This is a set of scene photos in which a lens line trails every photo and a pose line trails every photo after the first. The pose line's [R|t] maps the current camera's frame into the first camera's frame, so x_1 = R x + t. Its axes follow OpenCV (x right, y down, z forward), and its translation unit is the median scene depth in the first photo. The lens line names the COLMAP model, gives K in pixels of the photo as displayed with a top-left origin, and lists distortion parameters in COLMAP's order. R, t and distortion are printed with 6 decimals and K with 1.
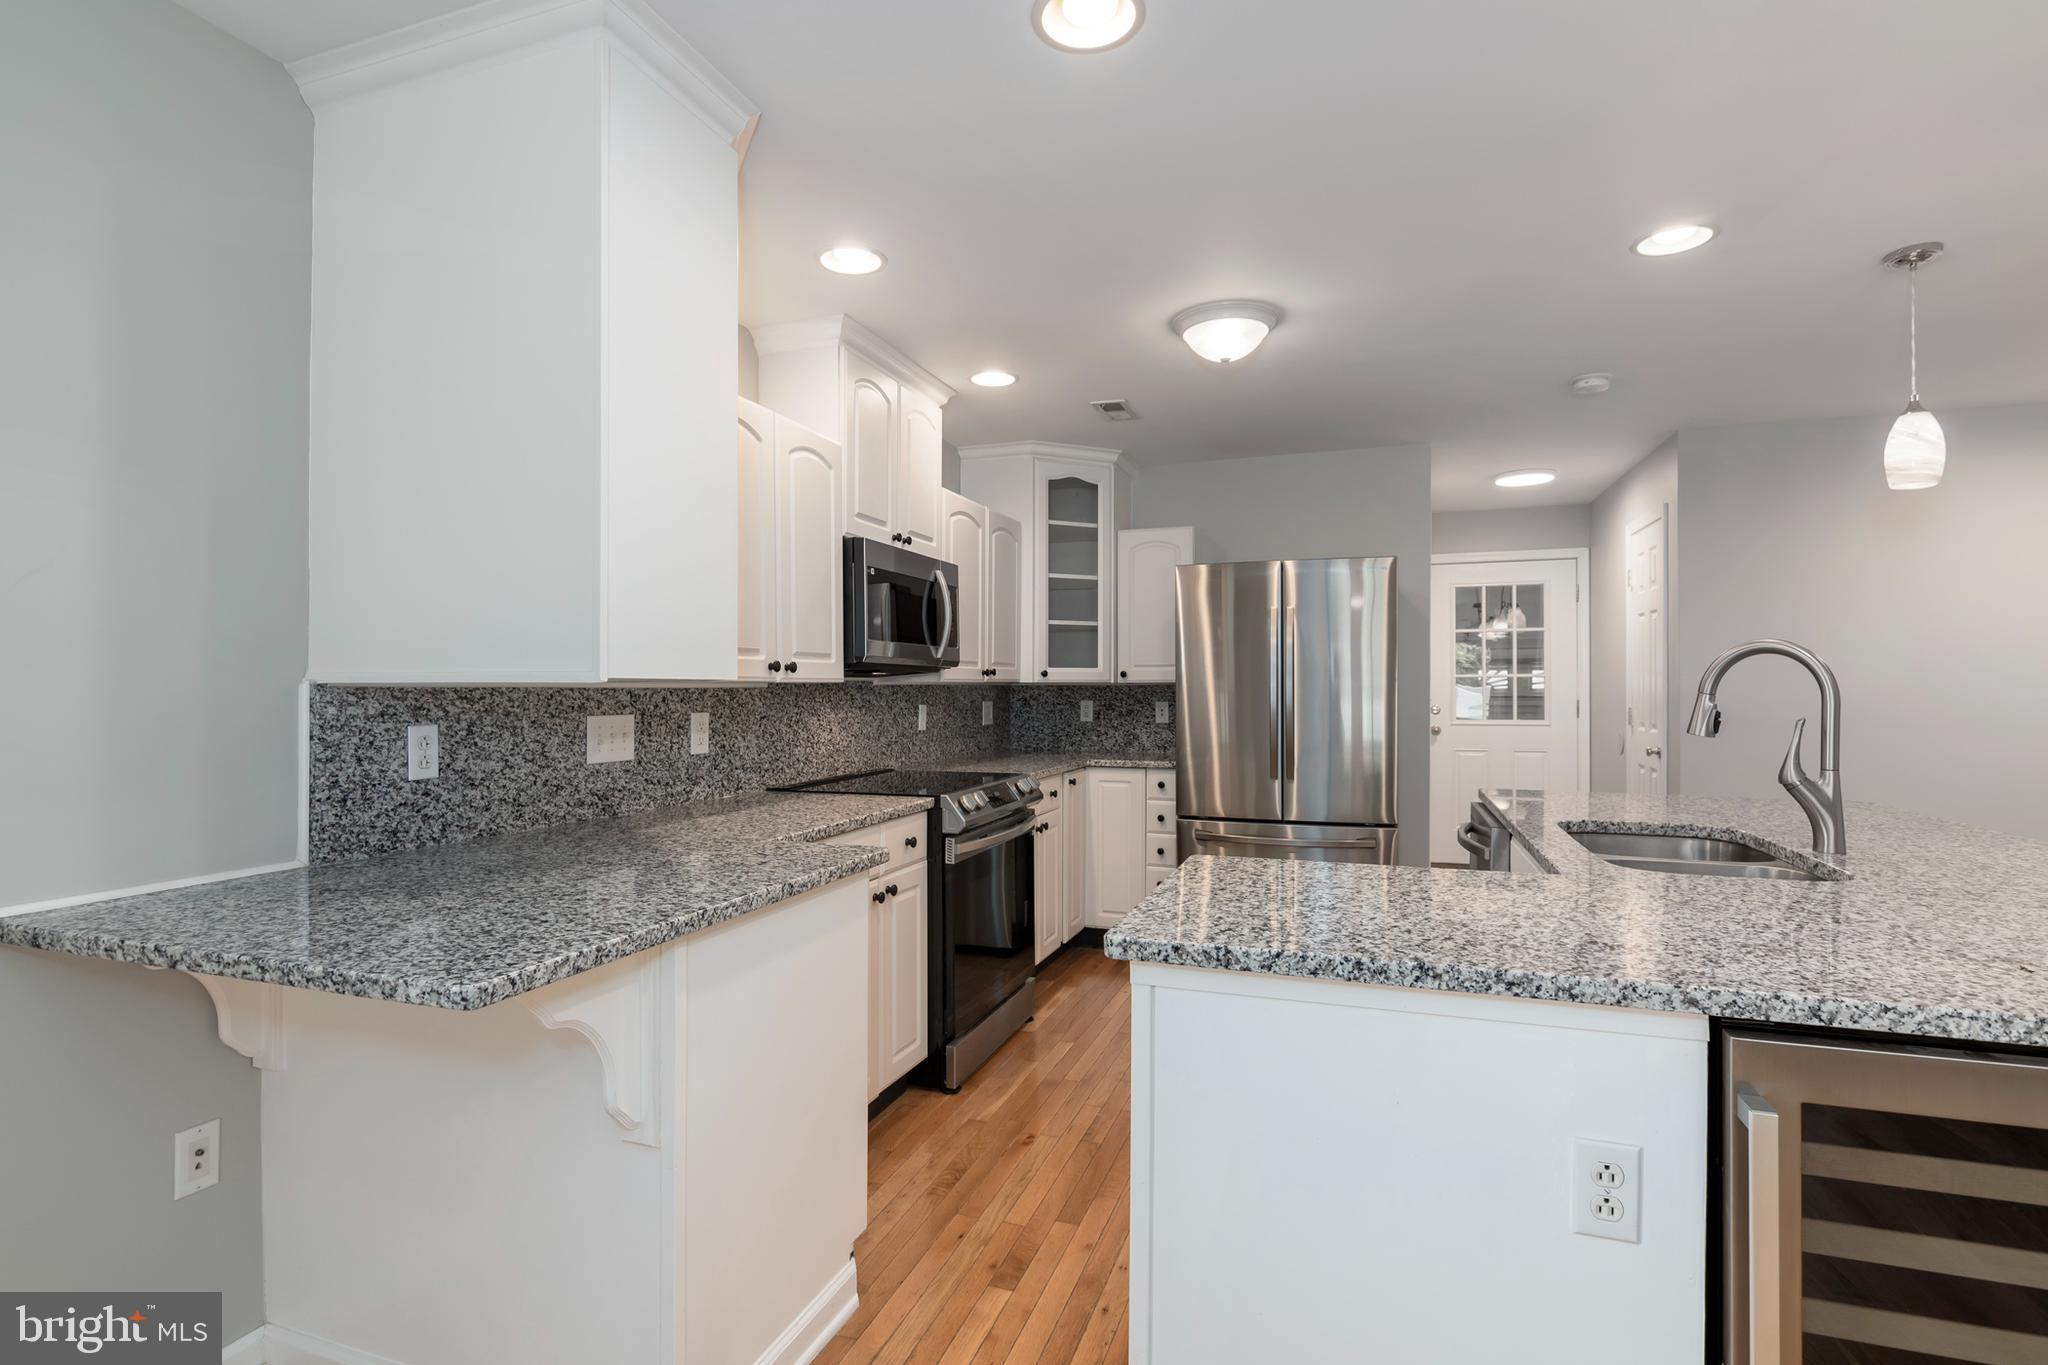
lens RADIAL K [[1009.1, 0, 1058.1], [0, 1009.1, 684.5], [0, 0, 1]] dist [0.000298, -0.000003]
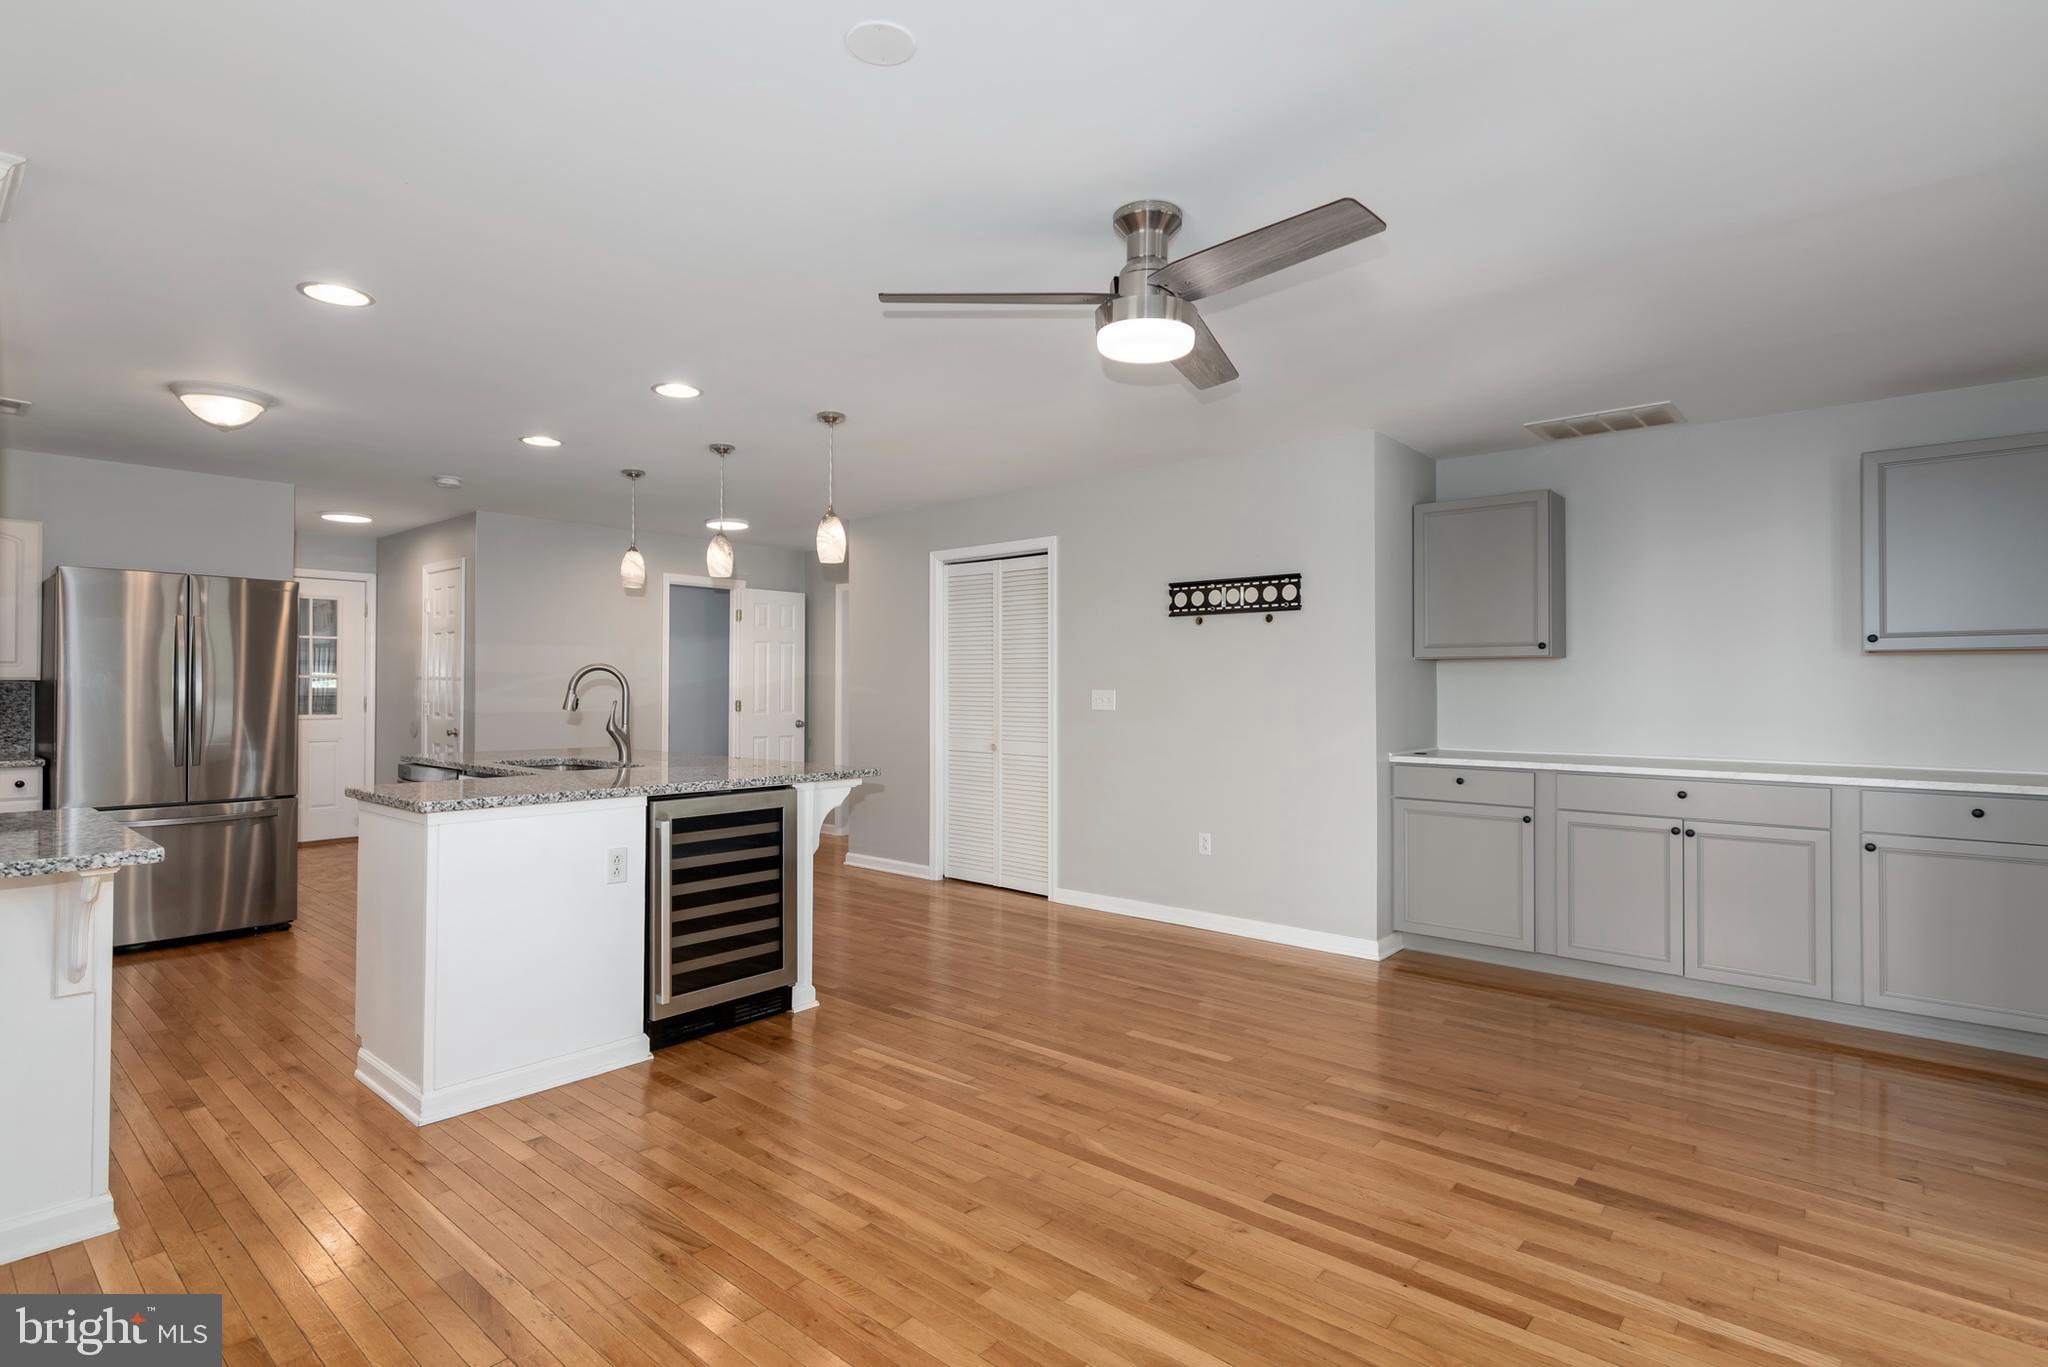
lens RADIAL K [[992.4, 0, 1012.7], [0, 992.4, 682.4], [0, 0, 1]] dist [0.000277, -0.000157]
pose [[0.401354, 0.005590, 0.915906, -0.498794], [-0.003155, 0.999984, -0.004721, 0.000969], [-0.915917, -0.000995, 0.401366, -0.360784]]
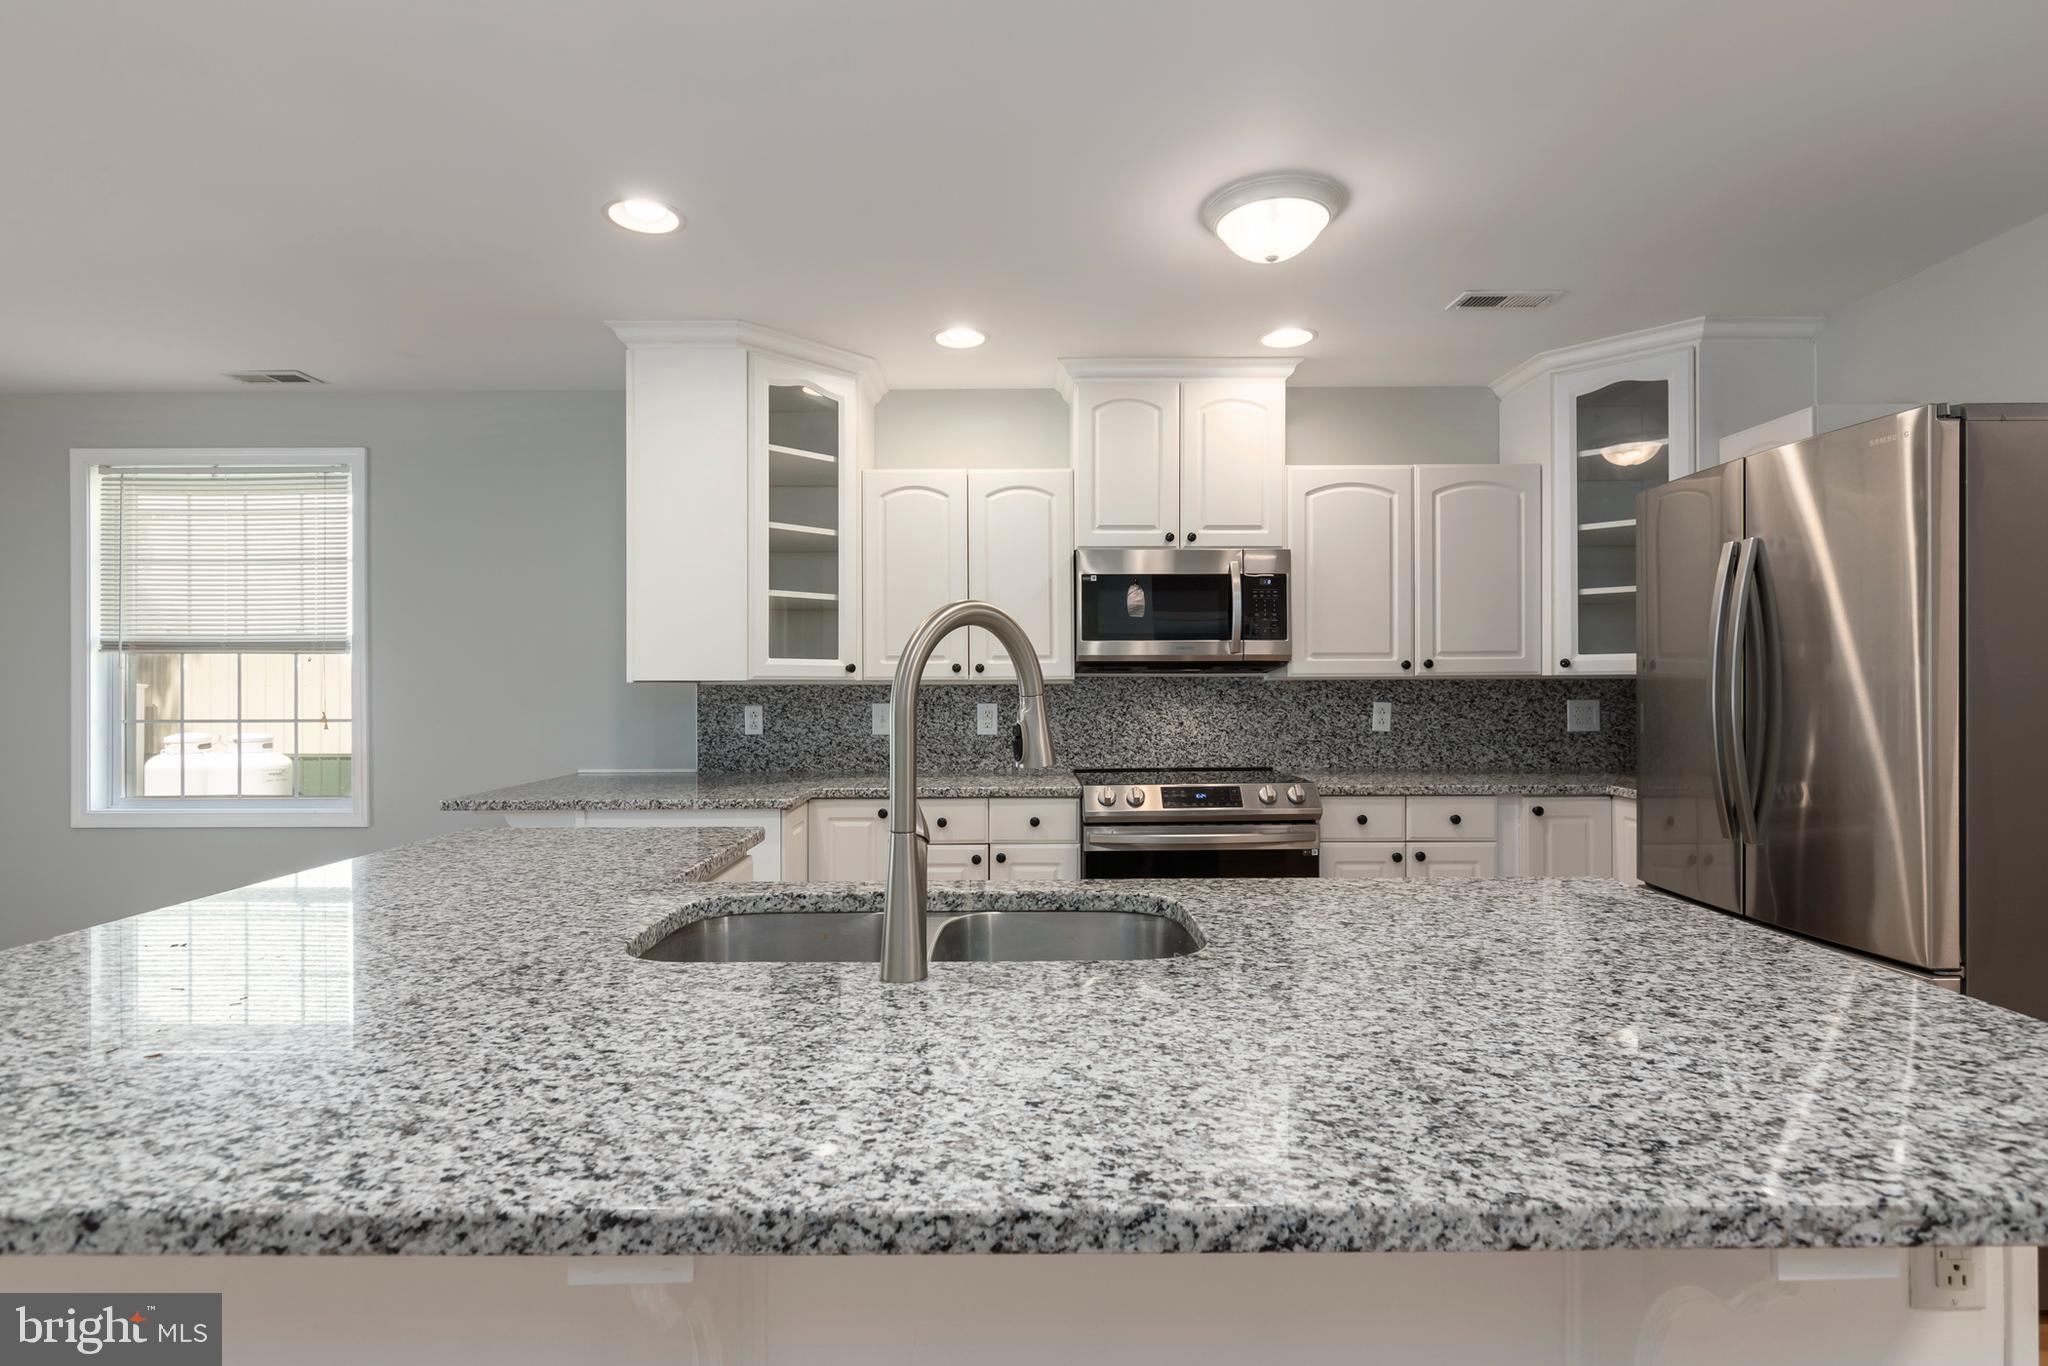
lens RADIAL K [[1020.0, 0, 1003.7], [0, 1020.0, 682.2], [0, 0, 1]] dist [0.001682, -0.000063]
pose [[0.306723, -0.002541, -0.951795, 0.762764], [0.006711, 0.999977, -0.000507, 0.000961], [0.951775, -0.006232, 0.306733, 0.510384]]
